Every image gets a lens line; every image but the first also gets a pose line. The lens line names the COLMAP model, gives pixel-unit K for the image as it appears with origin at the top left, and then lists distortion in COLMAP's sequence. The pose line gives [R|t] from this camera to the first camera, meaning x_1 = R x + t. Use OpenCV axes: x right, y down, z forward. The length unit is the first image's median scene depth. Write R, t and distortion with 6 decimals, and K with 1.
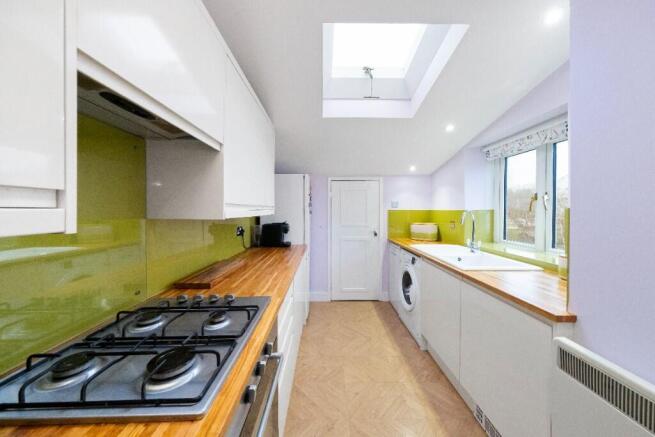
lens RADIAL K [[230.0, 0, 329.0], [0, 230.0, 213.3], [0, 0, 1]] dist [-0.001275, -0.000212]
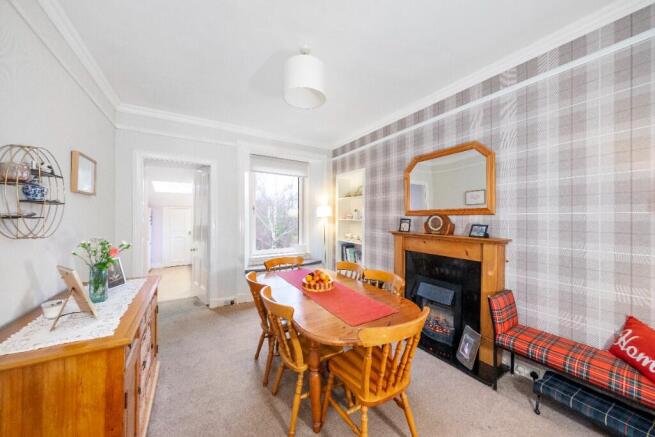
lens RADIAL K [[230.0, 0, 327.9], [0, 230.0, 218.5], [0, 0, 1]] dist [-0.001275, -0.000212]
pose [[0.865750, 0.006550, 0.500434, 0.393980], [-0.001023, 0.999935, -0.011318, -0.048044], [-0.500475, 0.009287, 0.865701, -2.431490]]
